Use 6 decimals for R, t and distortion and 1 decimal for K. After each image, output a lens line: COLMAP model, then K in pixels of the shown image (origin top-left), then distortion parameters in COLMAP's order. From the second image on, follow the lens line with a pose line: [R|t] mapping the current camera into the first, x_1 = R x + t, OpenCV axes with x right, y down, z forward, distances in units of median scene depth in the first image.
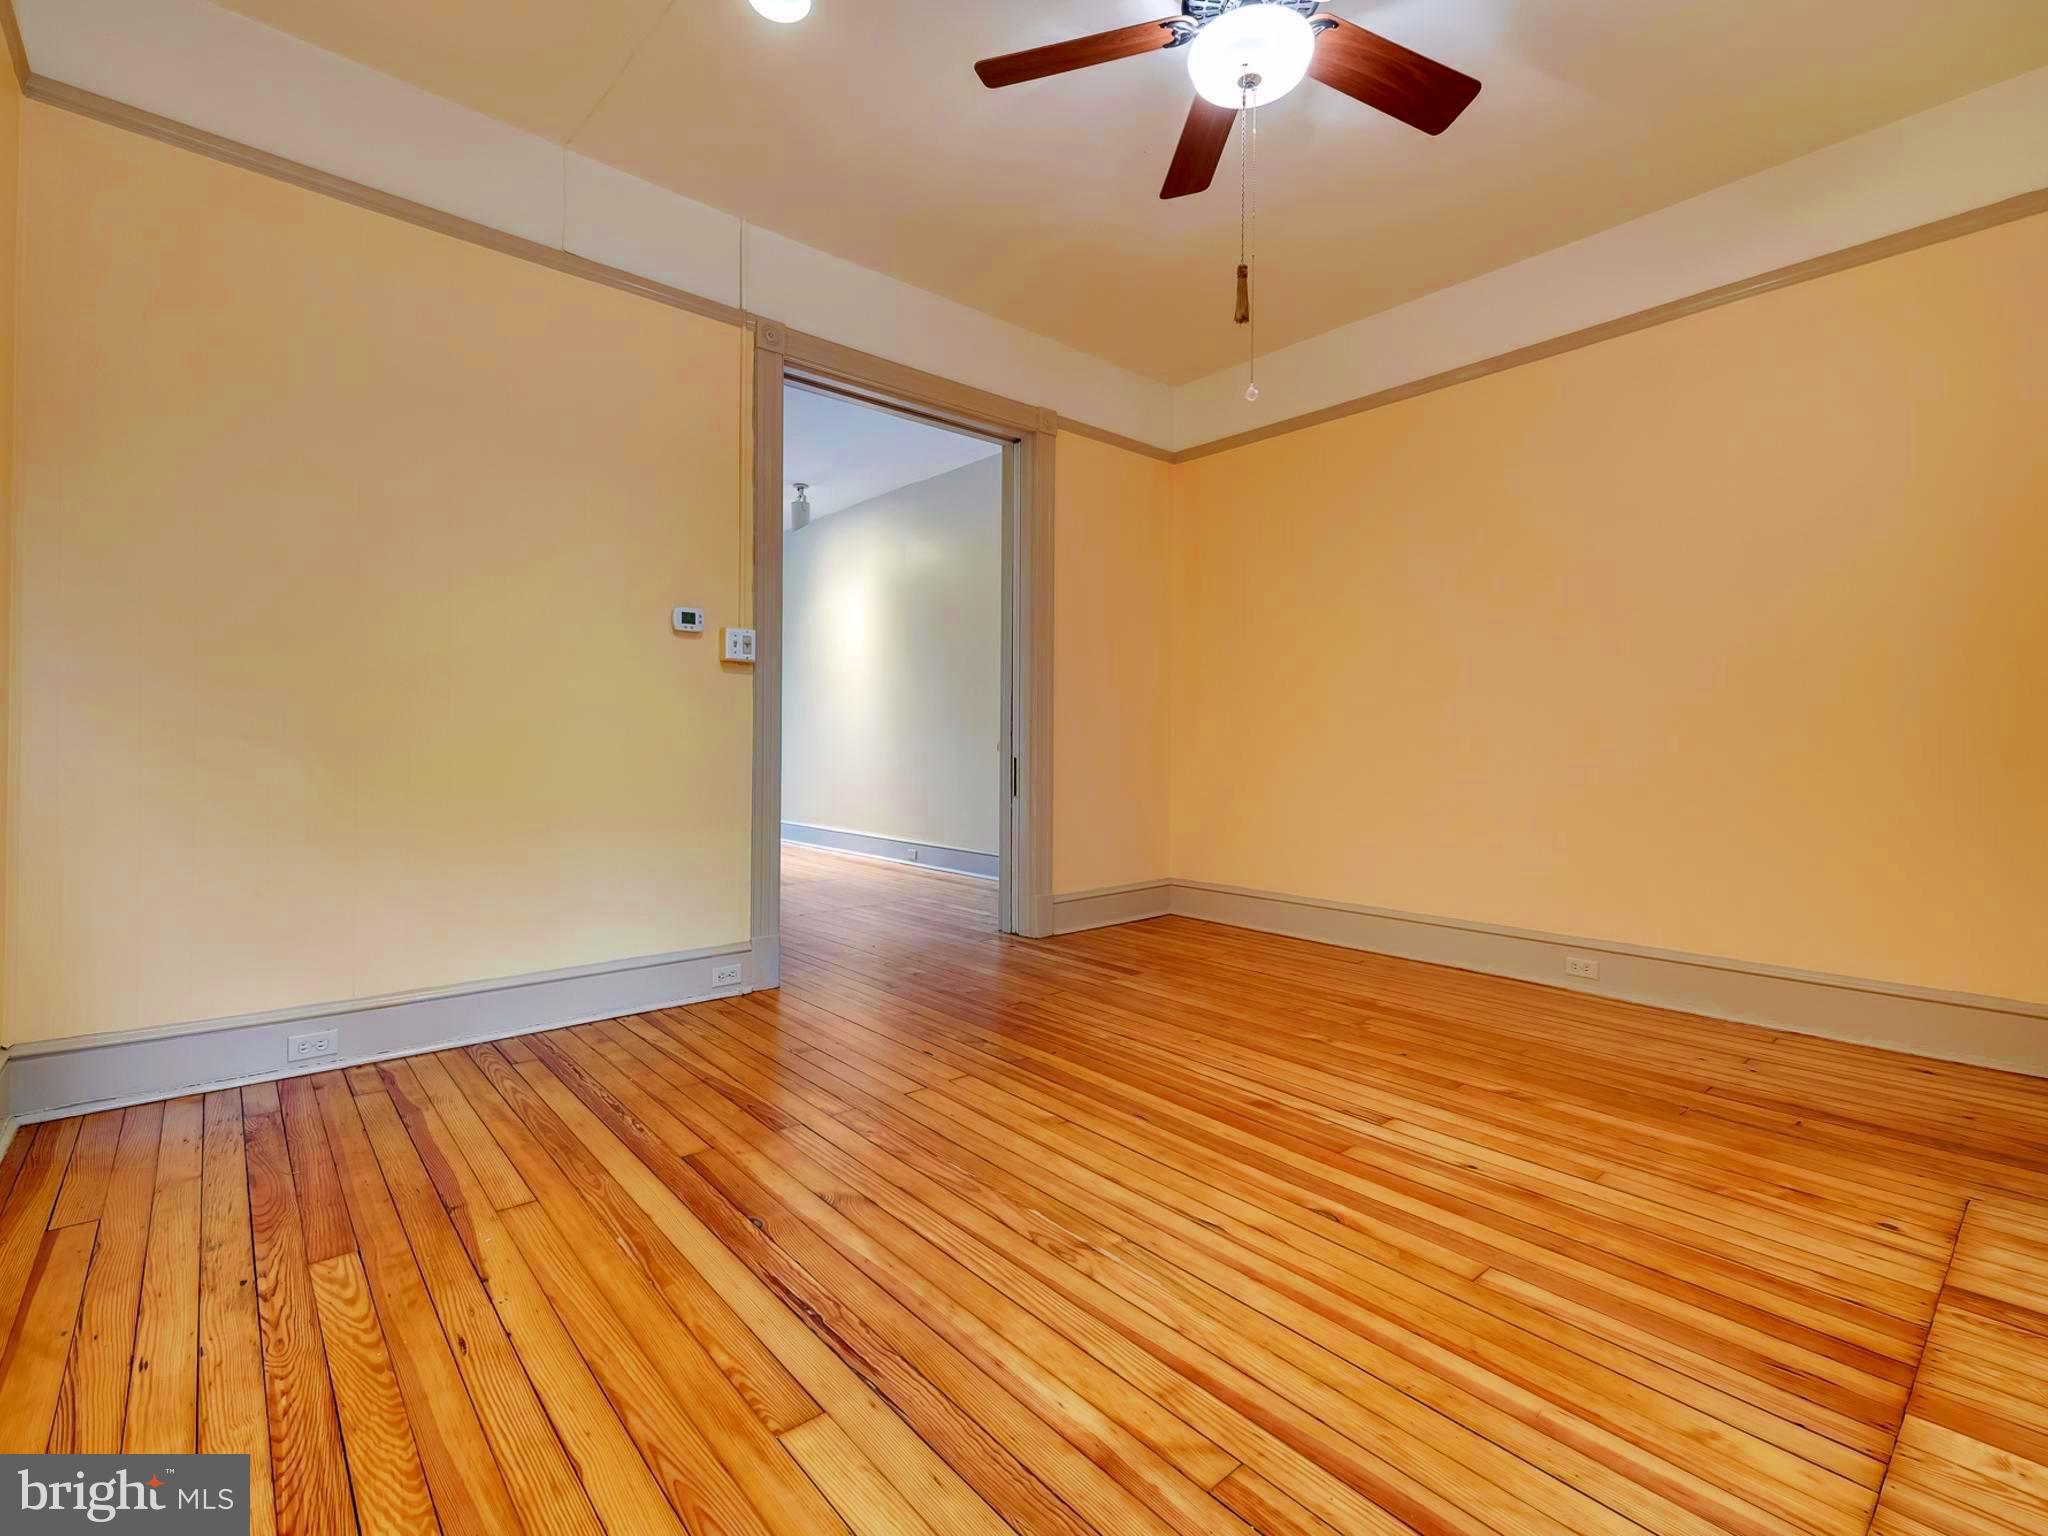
lens RADIAL K [[942.1, 0, 1025.5], [0, 942.1, 725.4], [0, 0, 1]] dist [0.015594, -0.000171]
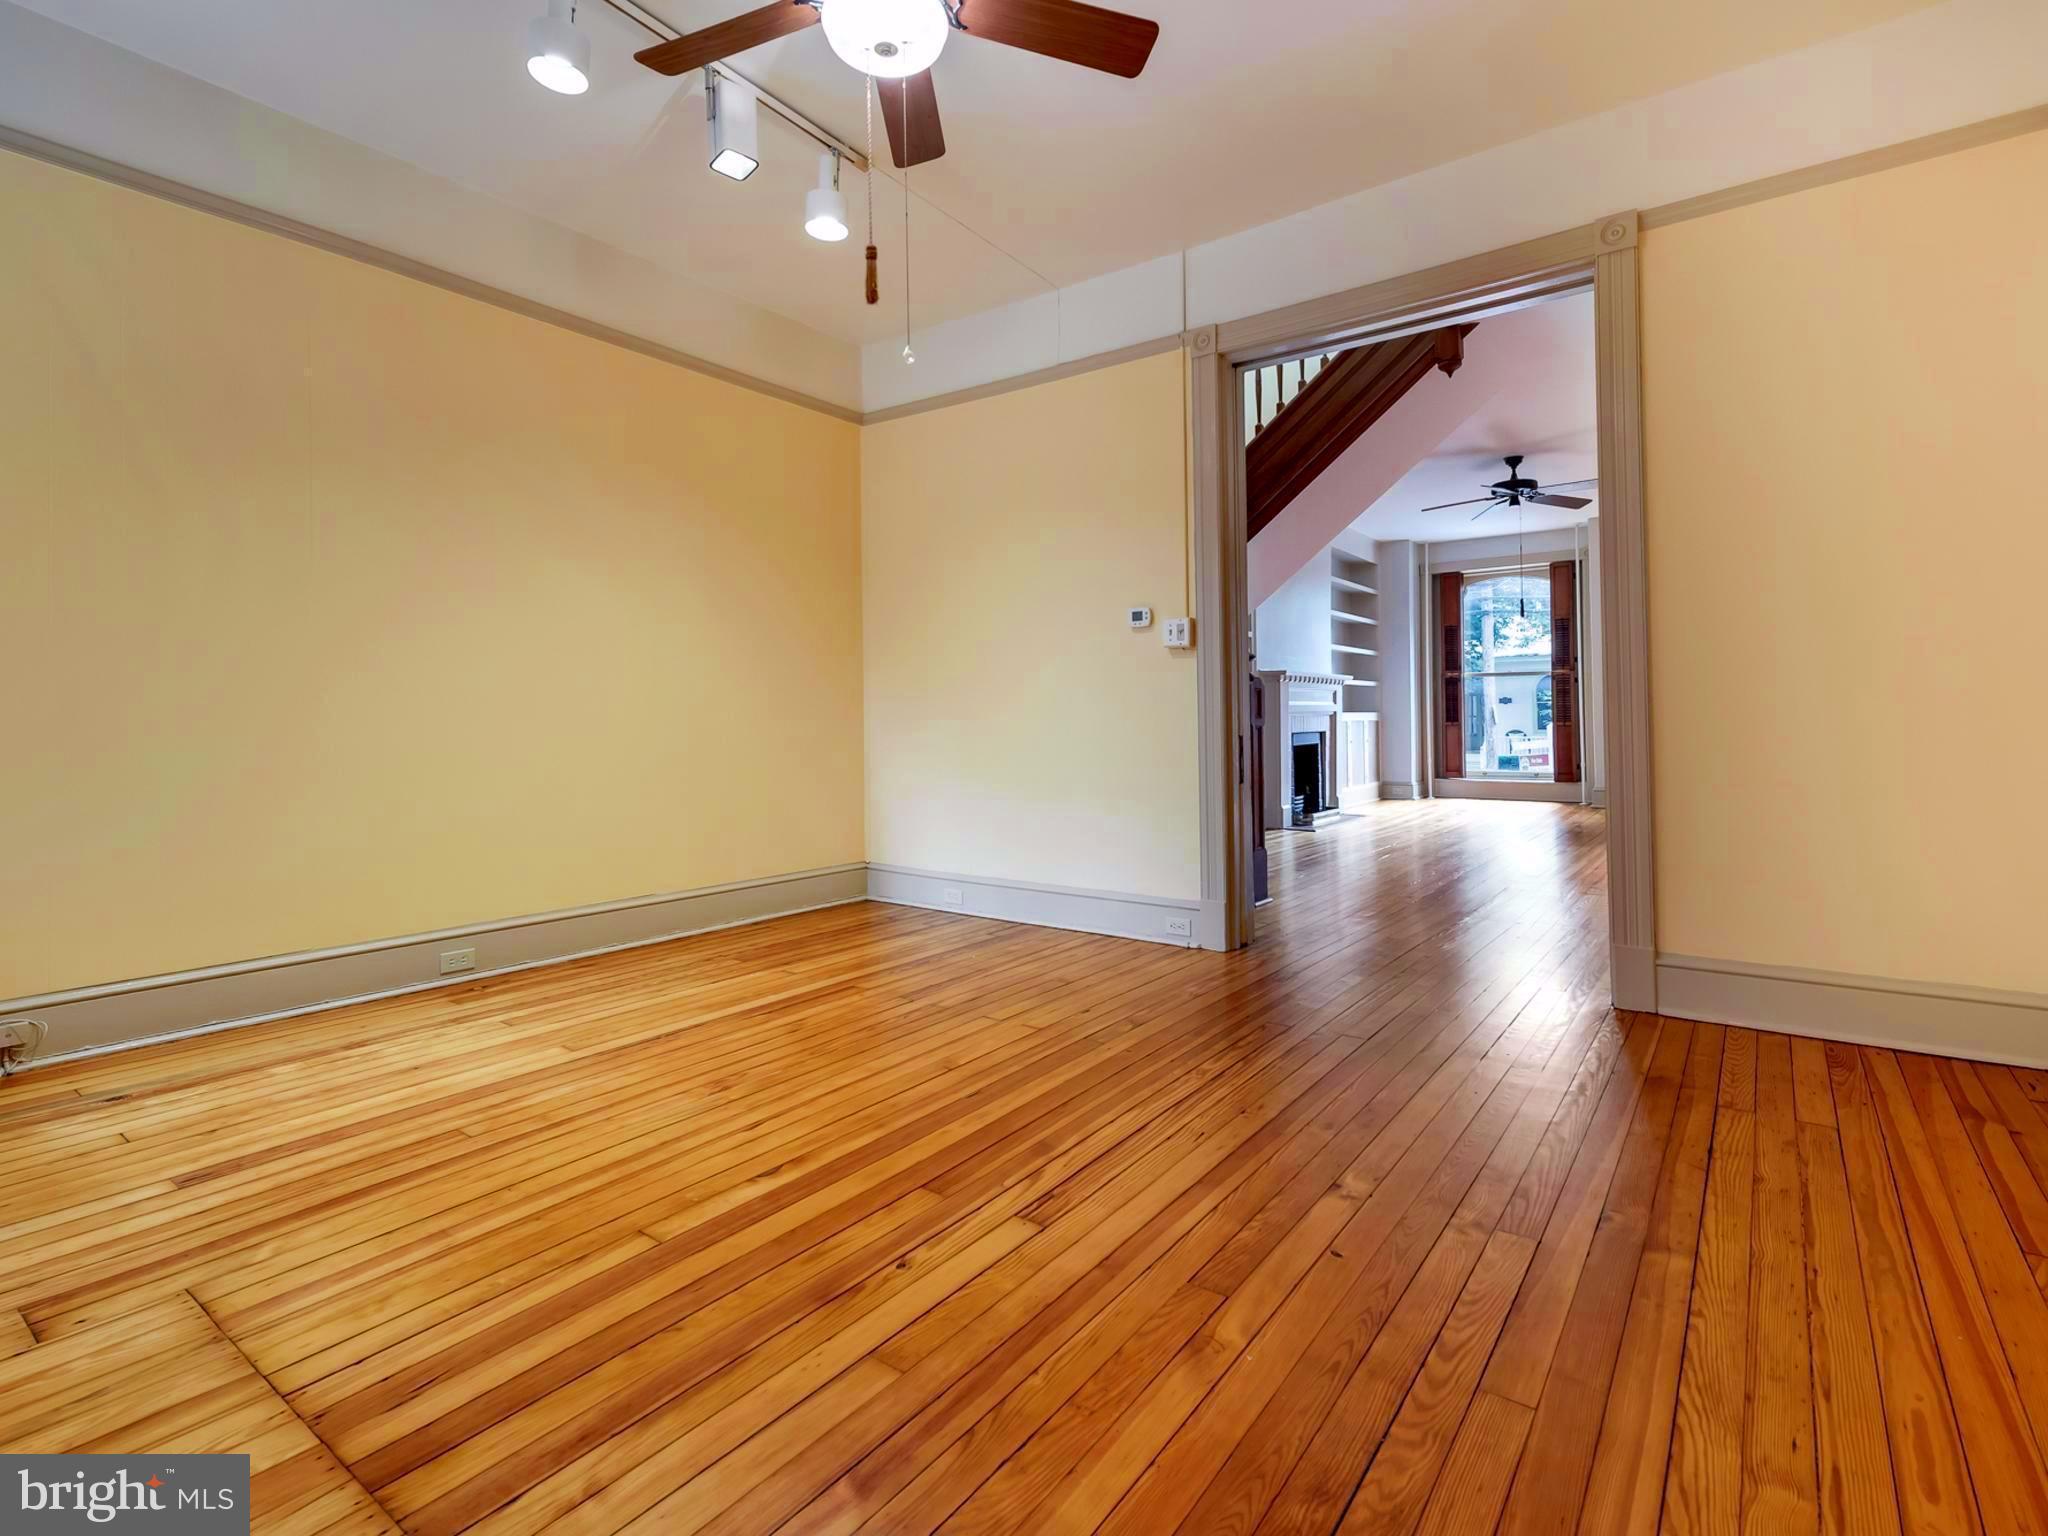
lens RADIAL K [[974.7, 0, 1021.2], [0, 974.7, 697.3], [0, 0, 1]] dist [0.022648, 0.000545]
pose [[0.208230, -0.032573, -0.977537, 1.379839], [0.026972, 0.999256, -0.027551, 0.032074], [0.977708, -0.020629, 0.208953, 1.007824]]
